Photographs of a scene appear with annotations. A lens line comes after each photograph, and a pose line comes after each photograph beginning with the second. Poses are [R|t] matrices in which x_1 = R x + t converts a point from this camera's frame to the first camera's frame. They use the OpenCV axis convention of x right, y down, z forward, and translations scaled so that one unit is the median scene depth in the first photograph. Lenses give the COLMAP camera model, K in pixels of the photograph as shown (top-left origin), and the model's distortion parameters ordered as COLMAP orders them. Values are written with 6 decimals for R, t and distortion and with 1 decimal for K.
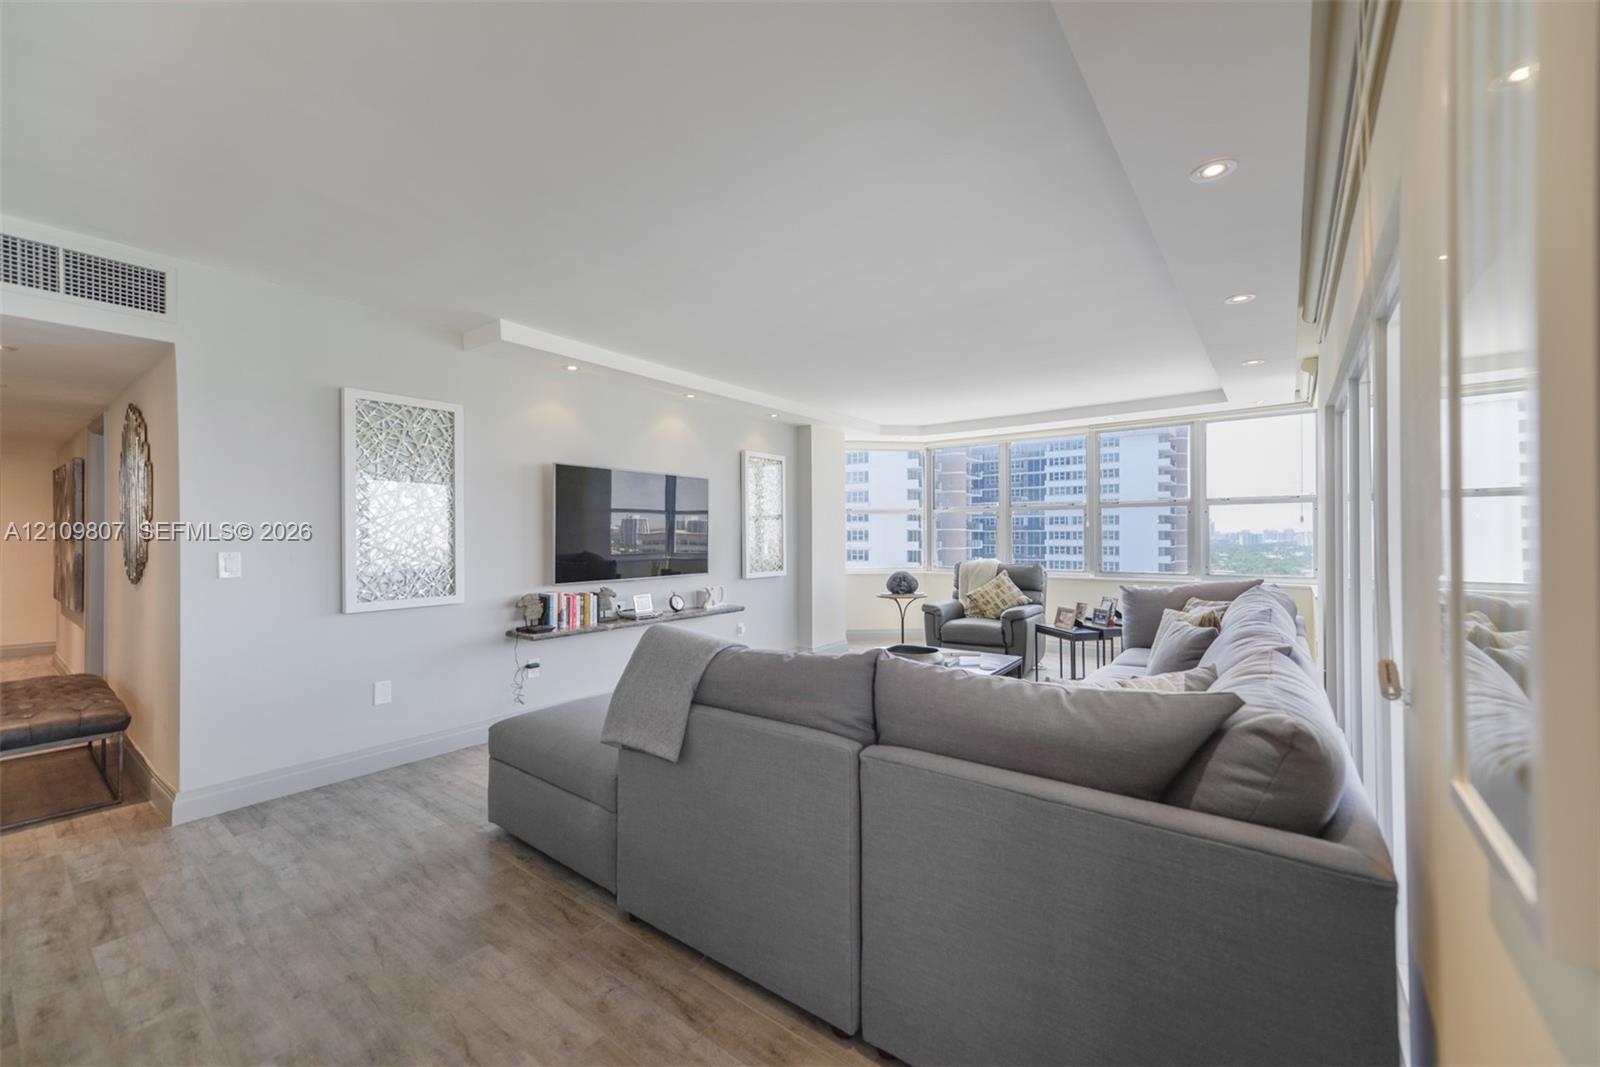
lens RADIAL K [[629.5, 0, 813.9], [0, 629.5, 531.4], [0, 0, 1]] dist [0.004706, 0.000238]
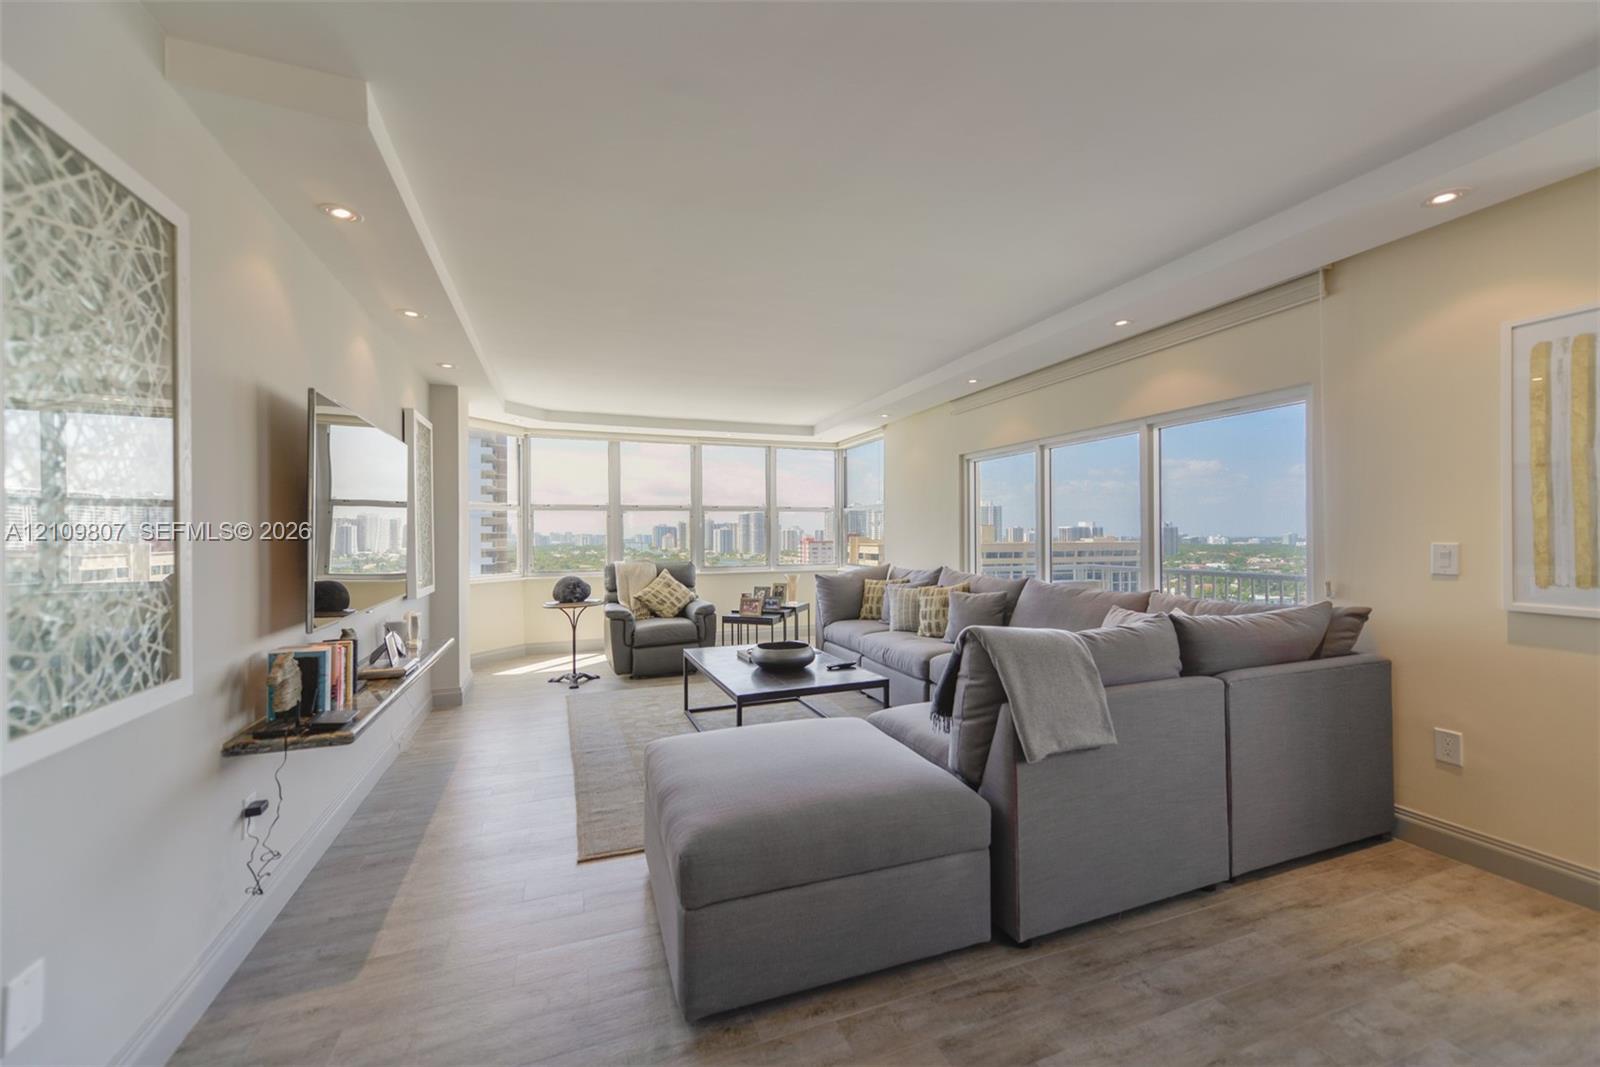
lens RADIAL K [[624.5, 0, 800.0], [0, 624.5, 533.5], [0, 0, 1]] dist [0.010218, 0.000053]
pose [[0.536614, 0.000688, 0.843828, -0.548103], [-0.000230, 1.000000, -0.000669, 0.006264], [-0.843828, 0.000165, 0.536614, 0.348413]]
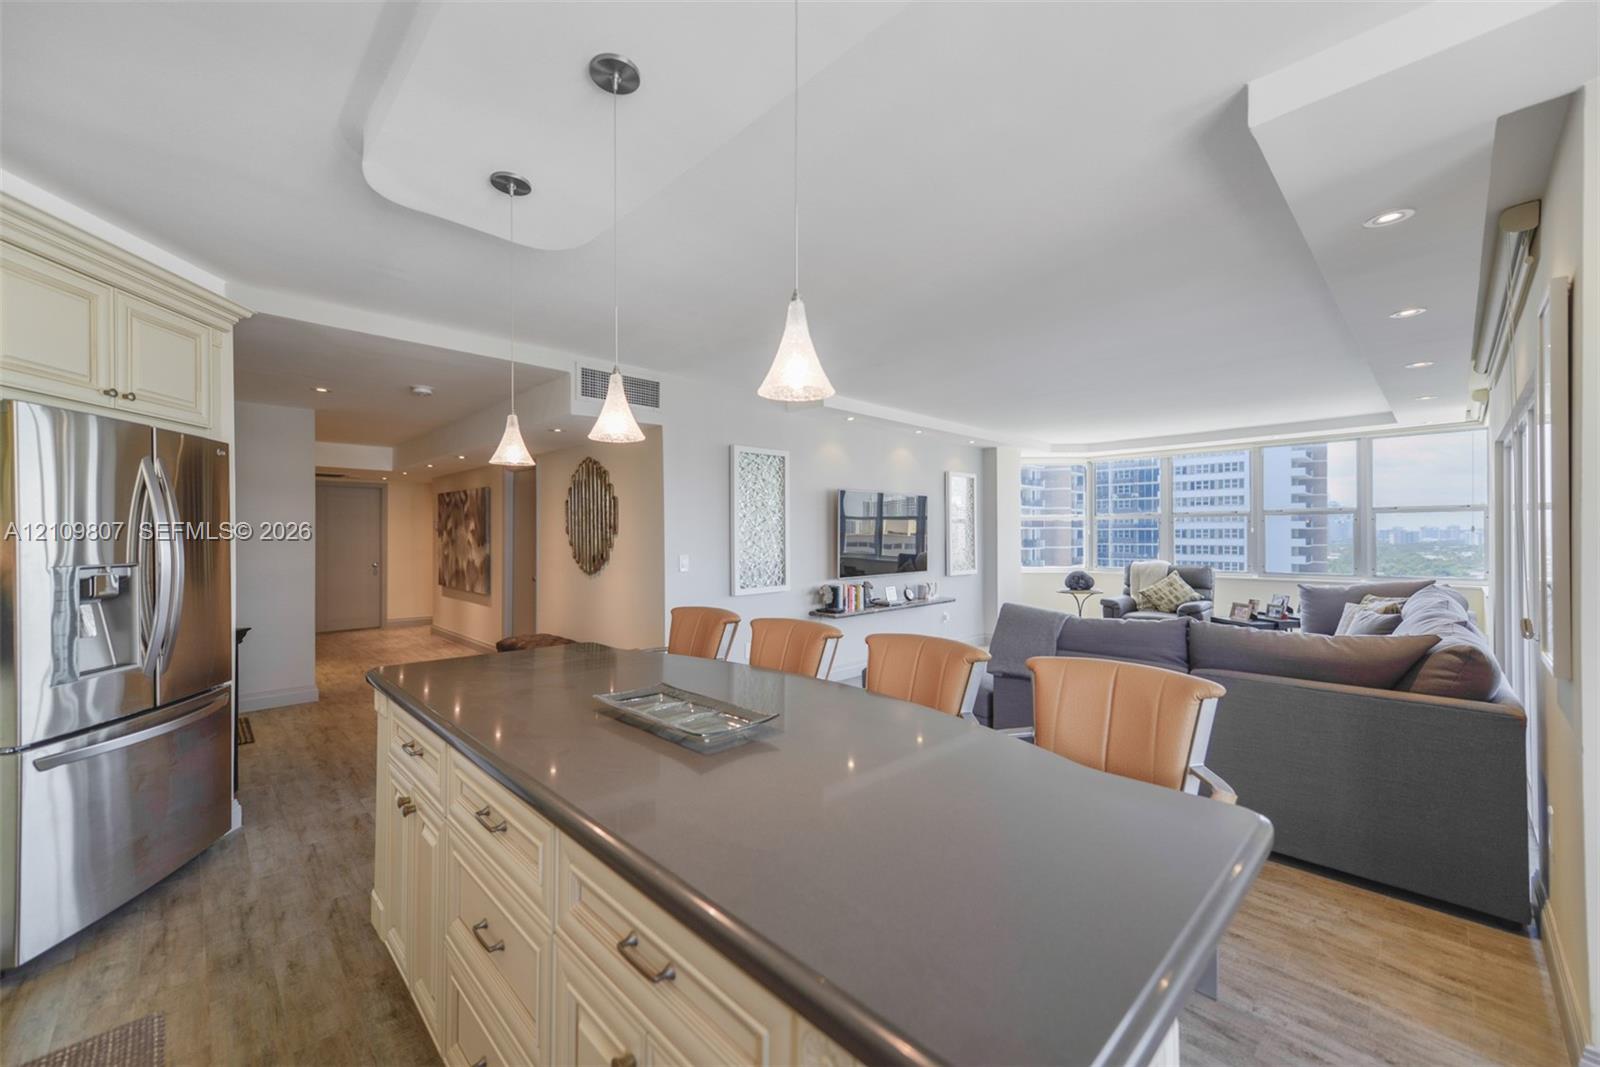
lens RADIAL K [[631.0, 0, 800.0], [0, 631.0, 533.5], [0, 0, 1]] dist [0.004898, -0.002376]
pose [[0.987769, -0.001278, -0.155920, -0.248260], [0.002272, 0.999978, 0.006194, -0.019036], [0.155909, -0.006473, 0.987750, -0.316711]]
